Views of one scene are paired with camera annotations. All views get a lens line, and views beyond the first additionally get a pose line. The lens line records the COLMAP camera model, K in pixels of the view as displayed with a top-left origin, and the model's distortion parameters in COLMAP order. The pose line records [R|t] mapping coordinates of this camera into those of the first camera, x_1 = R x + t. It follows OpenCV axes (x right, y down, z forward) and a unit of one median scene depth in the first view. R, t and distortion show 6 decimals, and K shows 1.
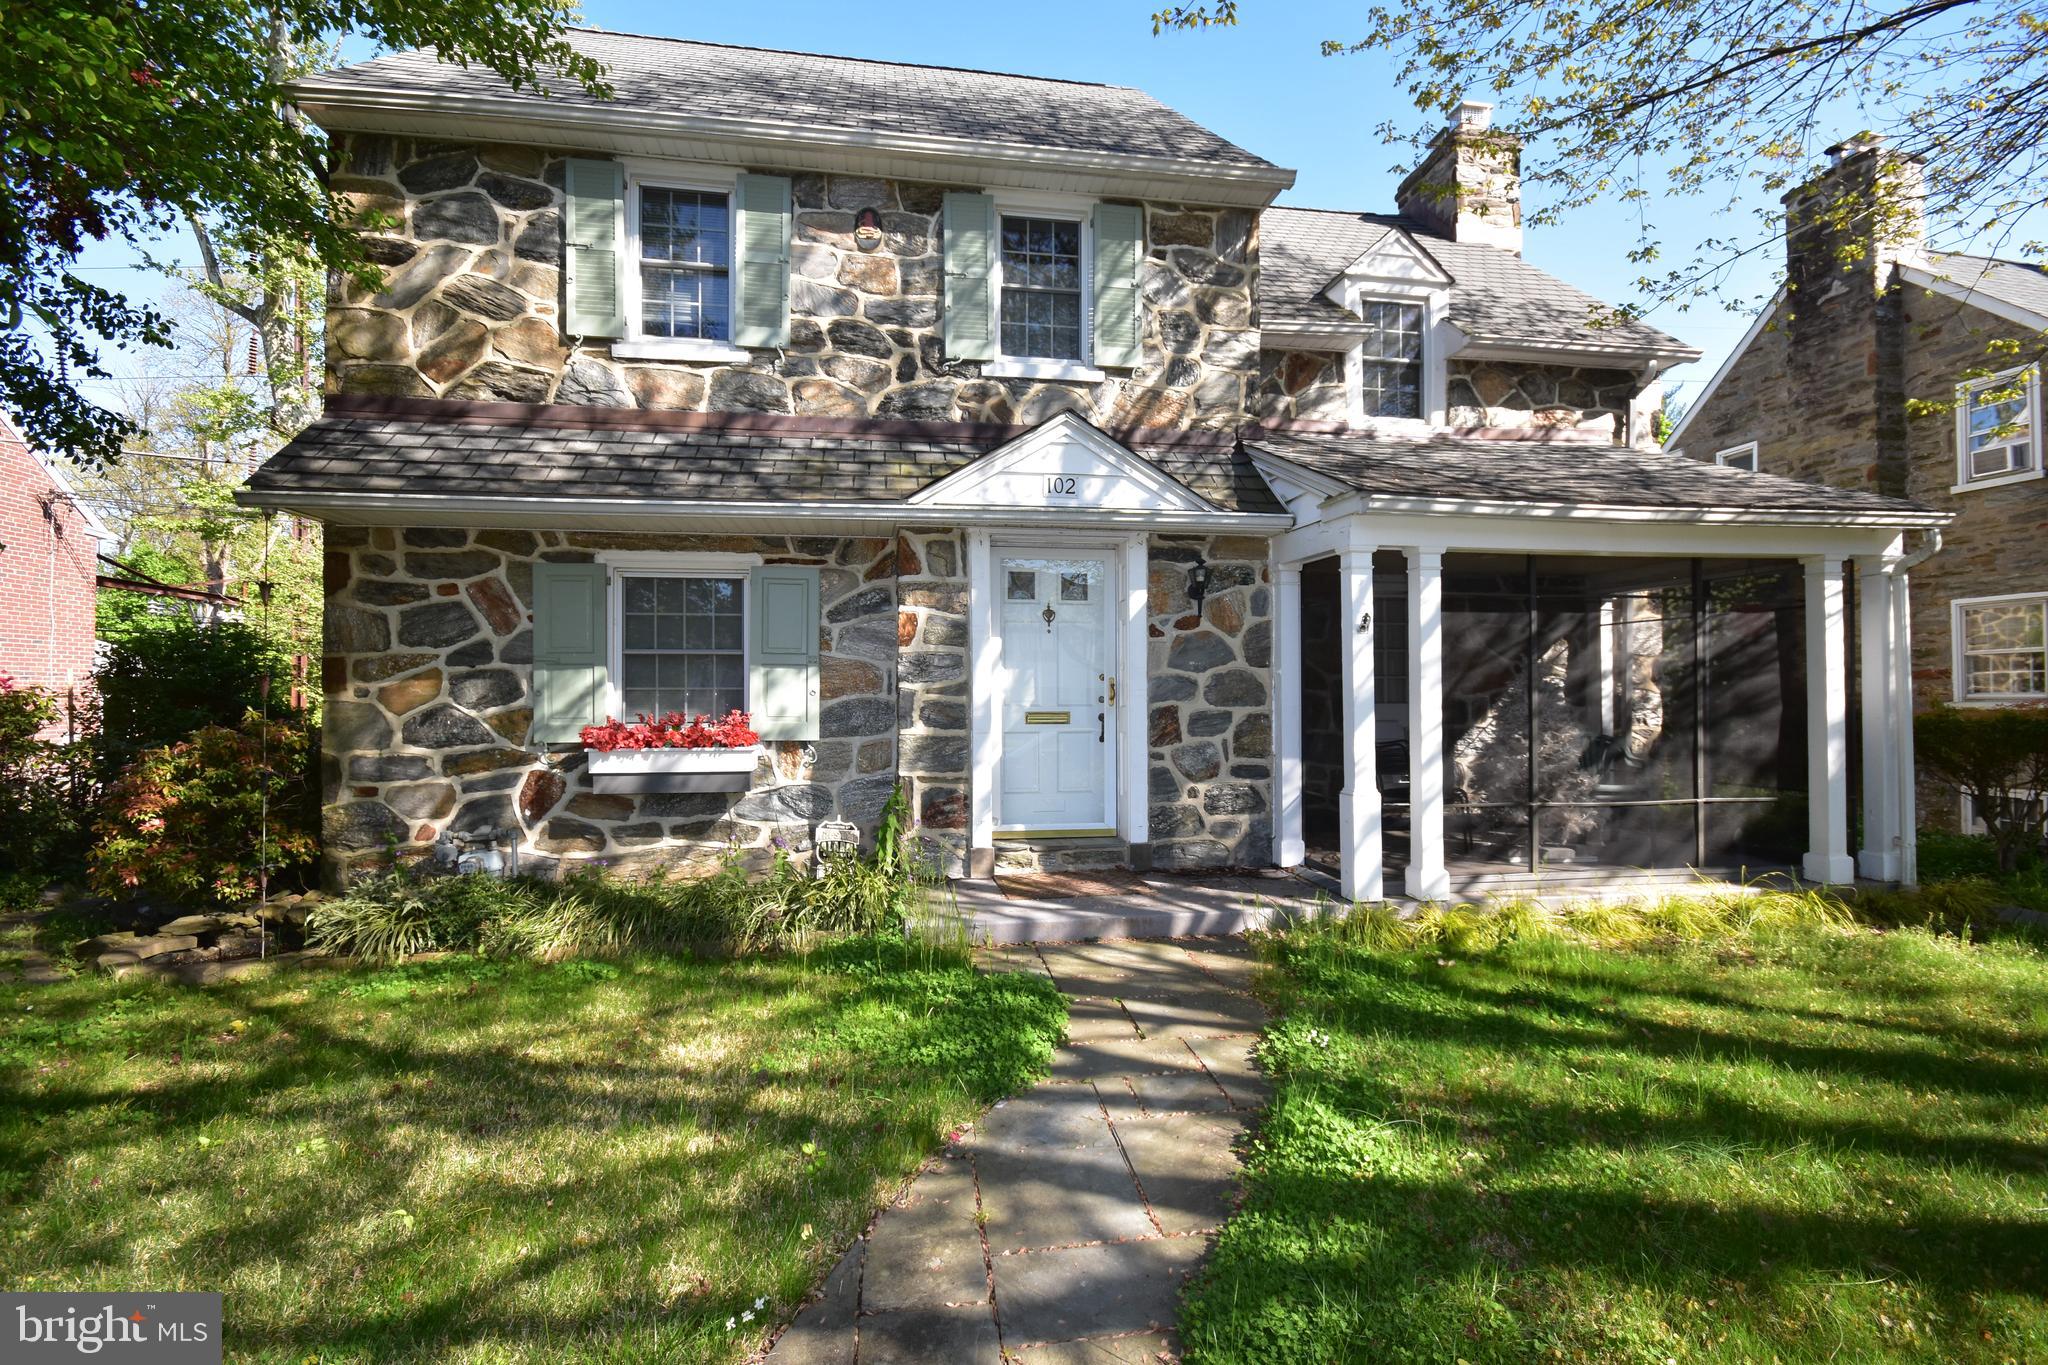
lens RADIAL K [[899.1, 0, 1022.6], [0, 899.1, 691.0], [0, 0, 1]] dist [0.009749, -0.011460]
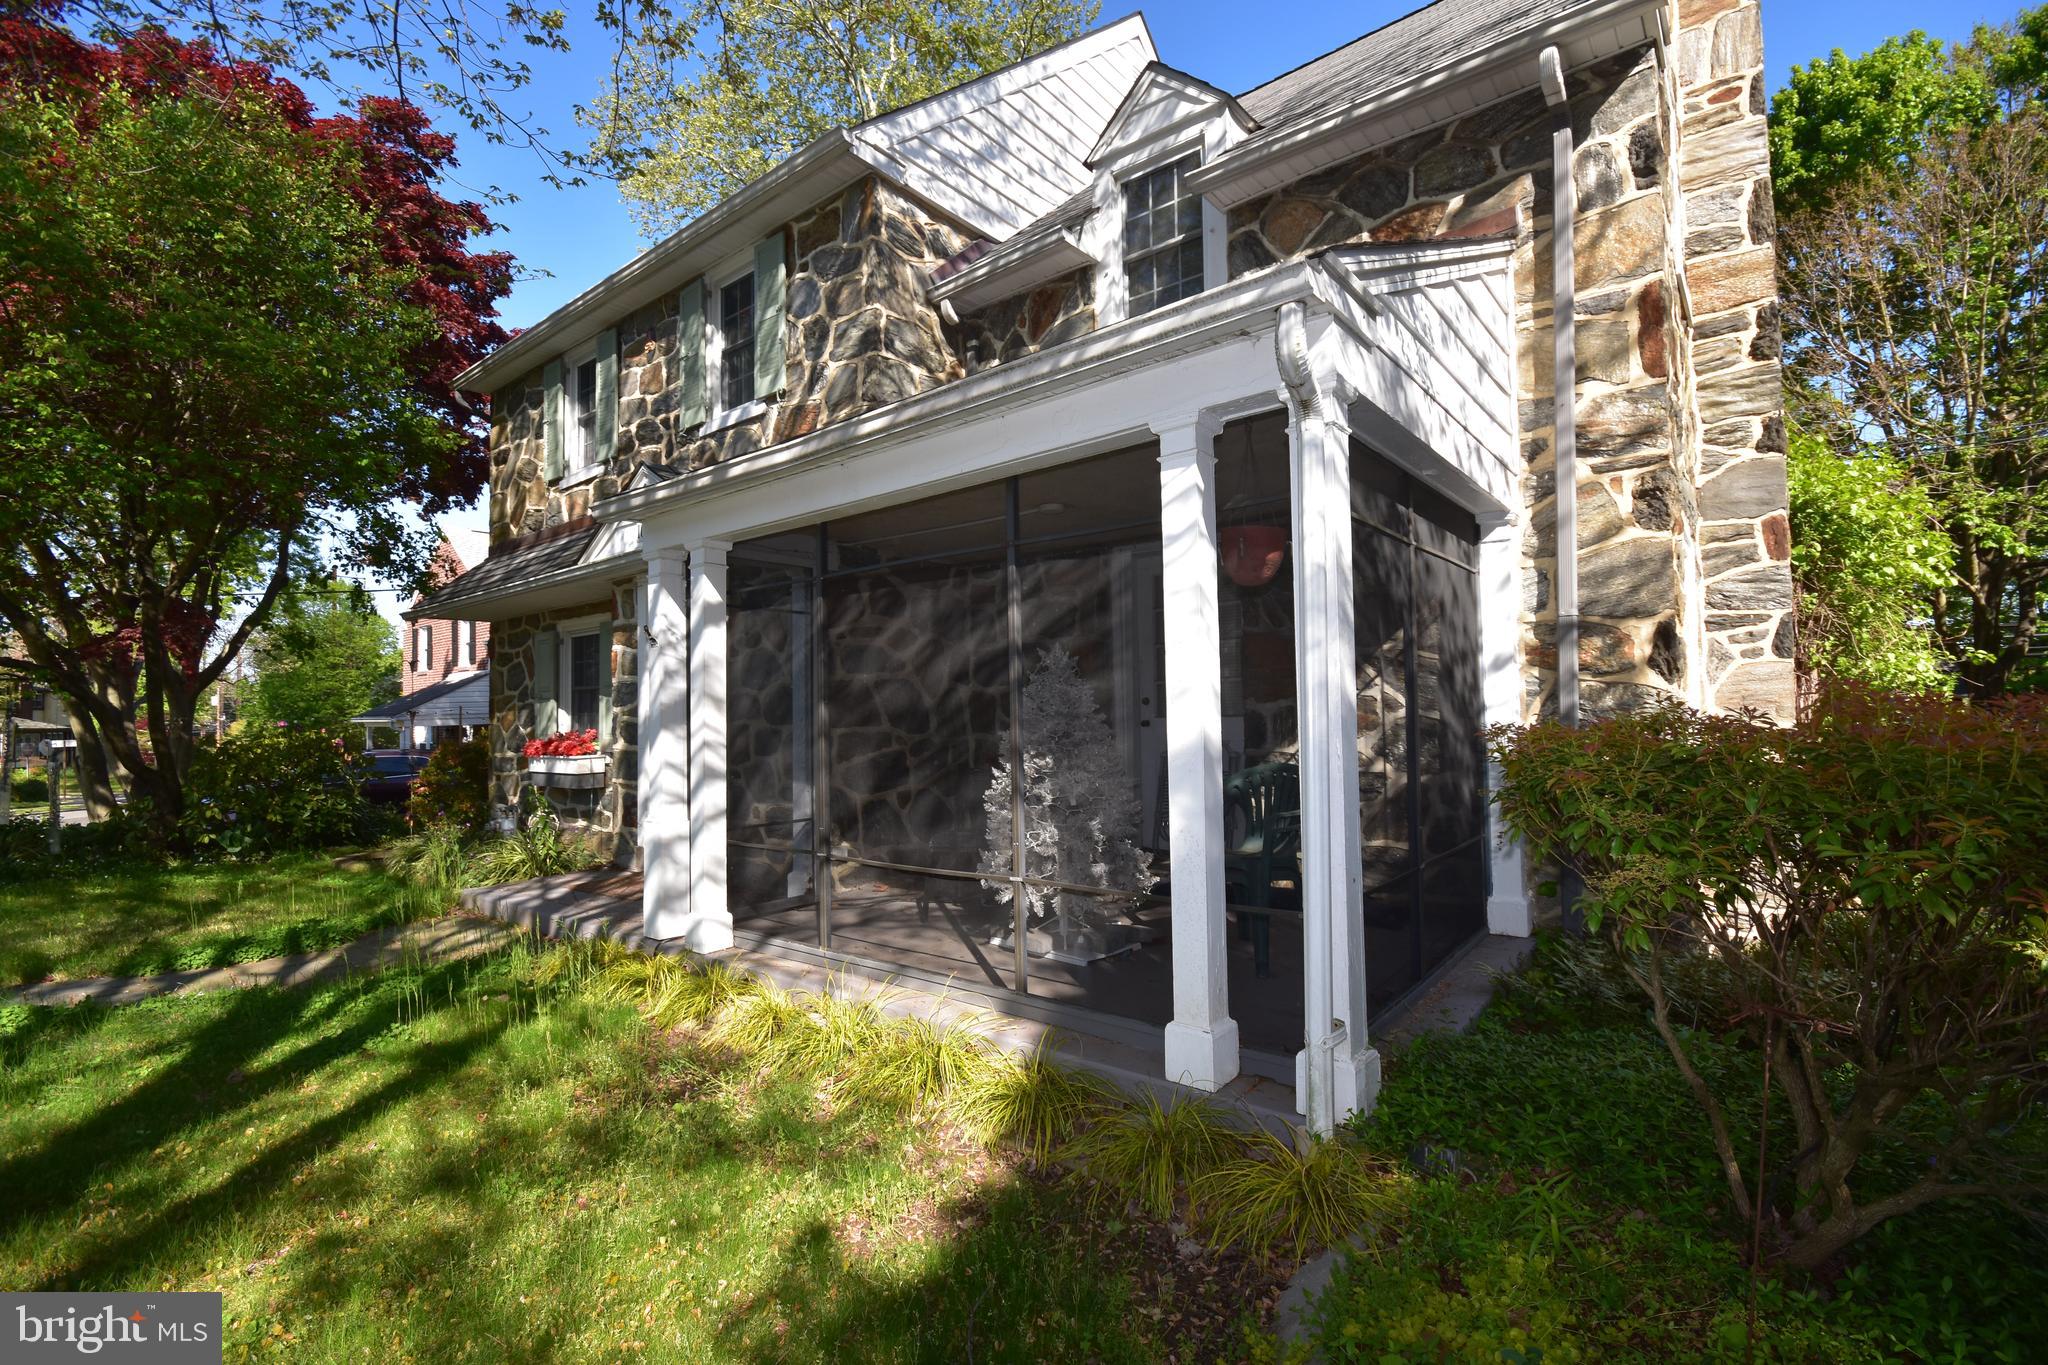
lens RADIAL K [[899.1, 0, 1029.9], [0, 899.1, 691.8], [0, 0, 1]] dist [0.009749, -0.011460]
pose [[0.674881, -0.032264, -0.737221, 1.123030], [0.020293, 0.999477, -0.025164, 0.012775], [0.737647, 0.002022, 0.675183, 0.559465]]
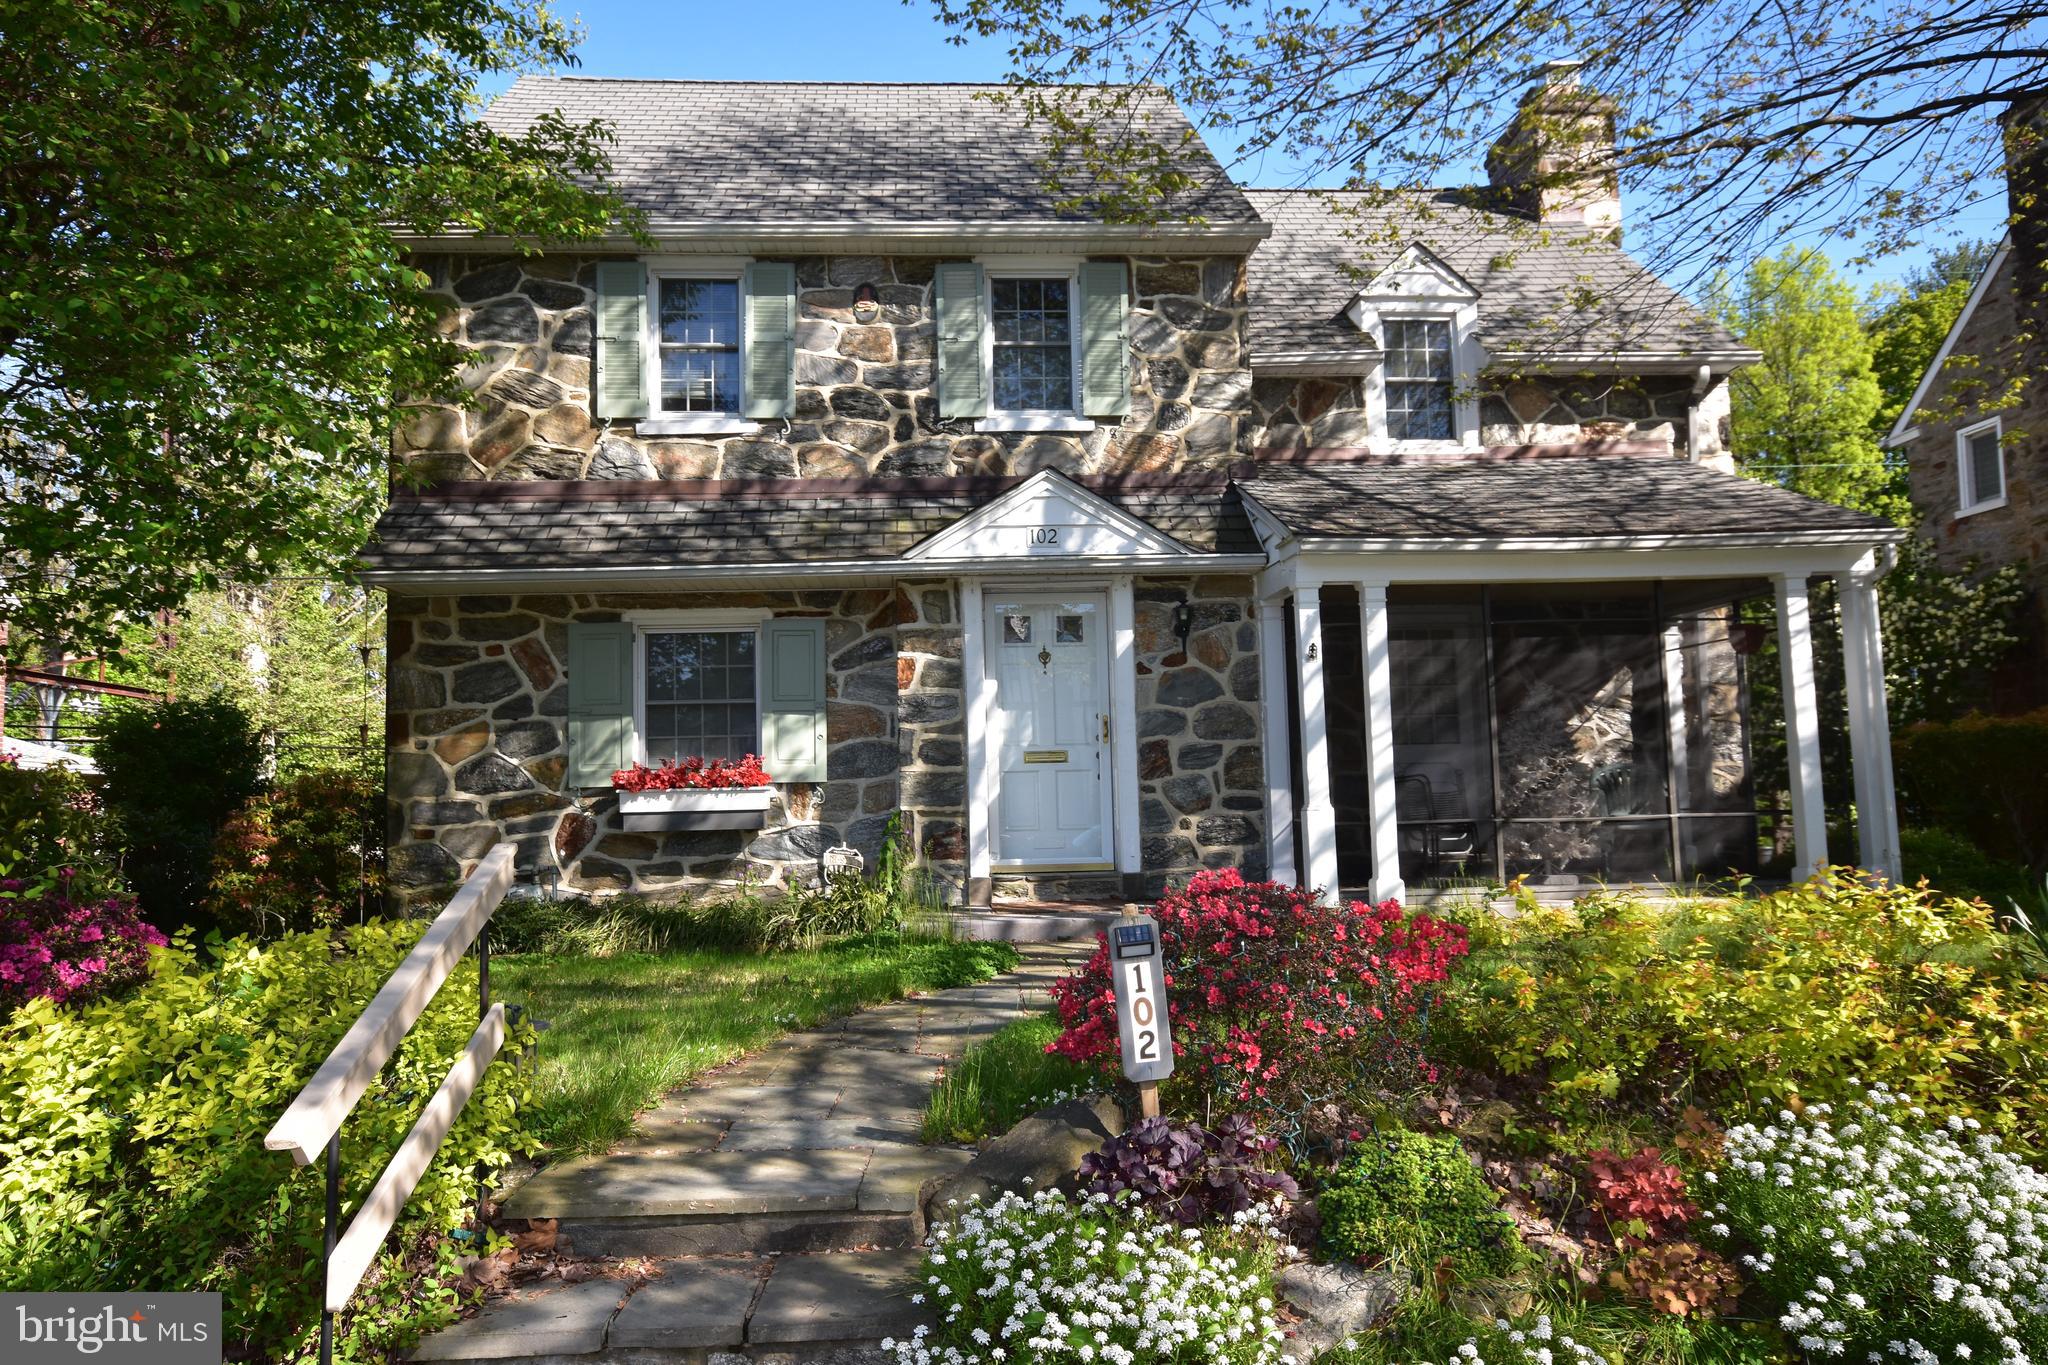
lens RADIAL K [[1361.4, 0, 1015.1], [0, 1361.4, 694.1], [0, 0, 1]] dist [0.010939, 0.007794]
pose [[0.995452, -0.029381, -0.090619, 0.141308], [0.022686, 0.996997, -0.074047, 0.075393], [0.092522, 0.071654, 0.993129, -0.572114]]
